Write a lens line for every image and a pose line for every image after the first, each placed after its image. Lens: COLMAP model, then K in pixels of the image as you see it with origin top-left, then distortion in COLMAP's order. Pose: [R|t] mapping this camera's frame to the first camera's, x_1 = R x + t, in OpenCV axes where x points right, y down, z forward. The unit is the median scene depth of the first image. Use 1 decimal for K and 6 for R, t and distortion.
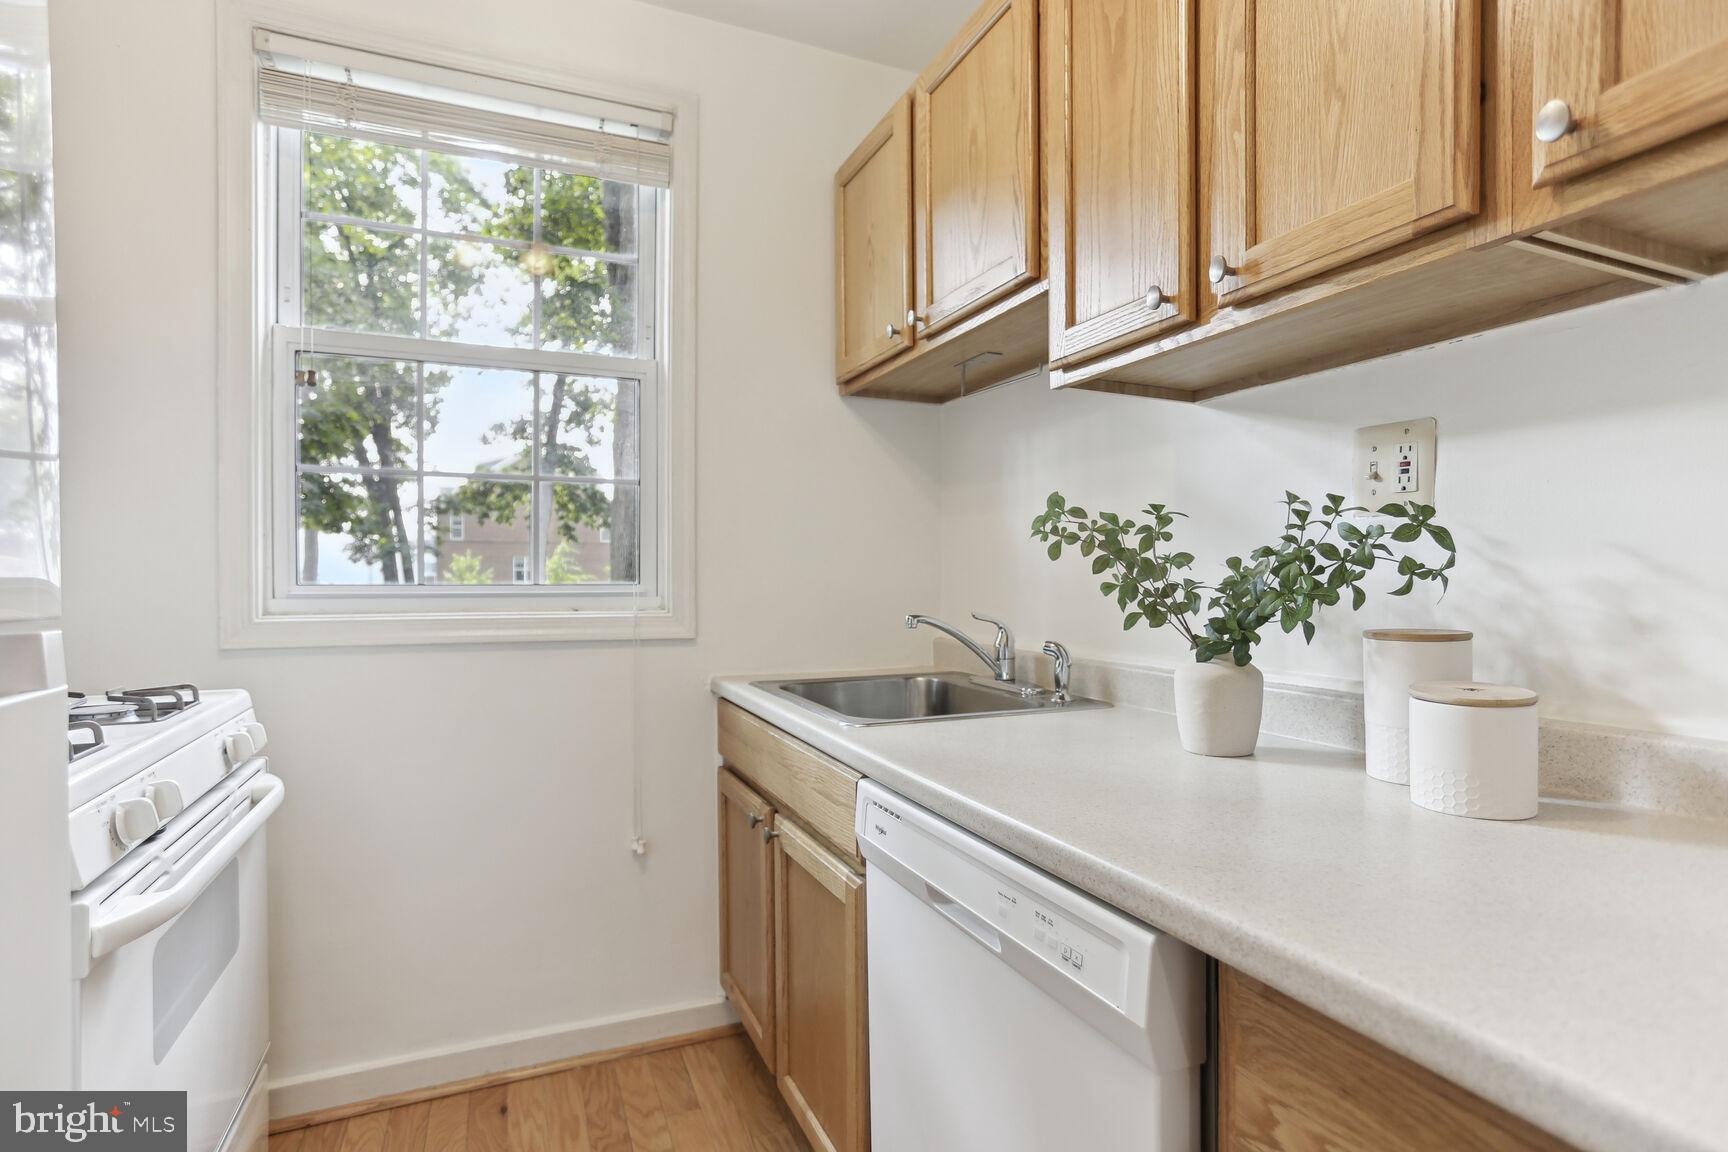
lens RADIAL K [[860.9, 0, 853.5], [0, 860.9, 563.5], [0, 0, 1]] dist [-0.048929, 0.033827]
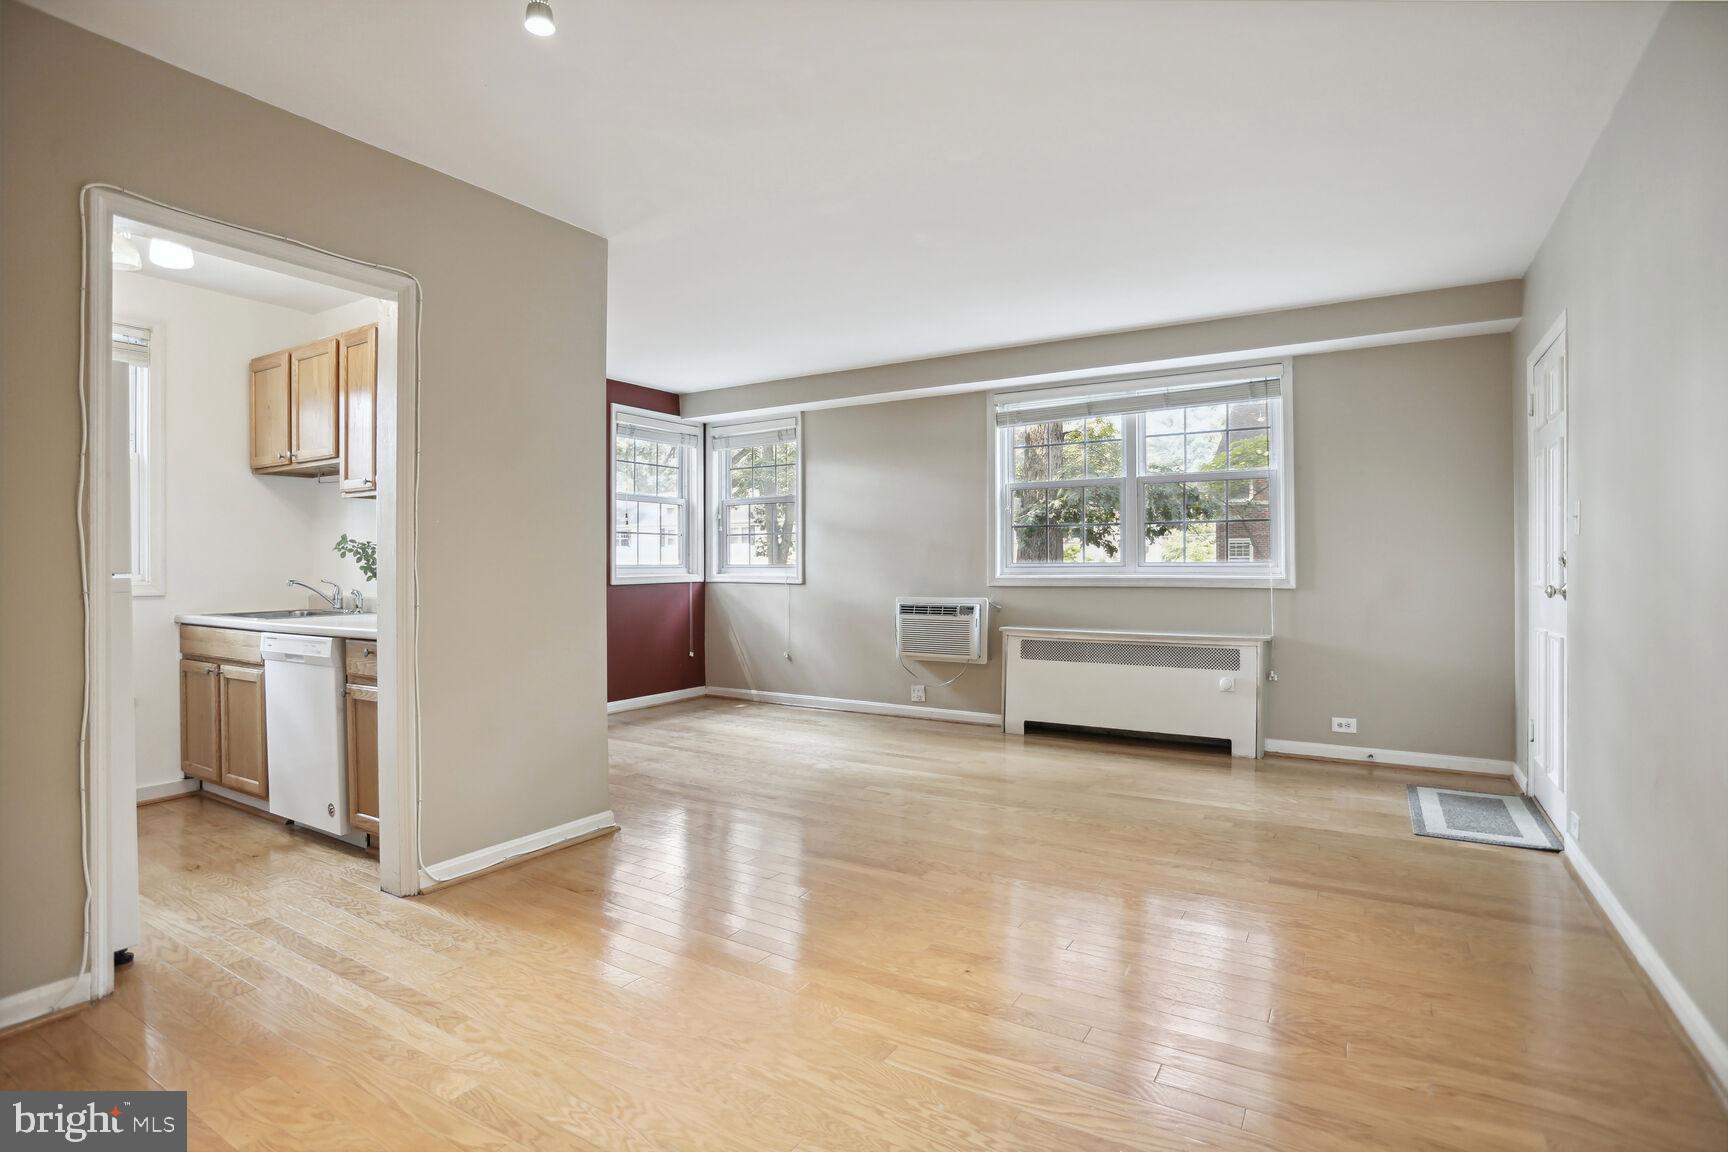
lens RADIAL K [[860.9, 0, 853.5], [0, 860.9, 563.5], [0, 0, 1]] dist [-0.048929, 0.033827]
pose [[0.819068, -0.002258, 0.573691, 0.001419], [-0.004423, 0.999938, 0.010250, -0.017945], [-0.573679, -0.010932, 0.819007, -1.849749]]
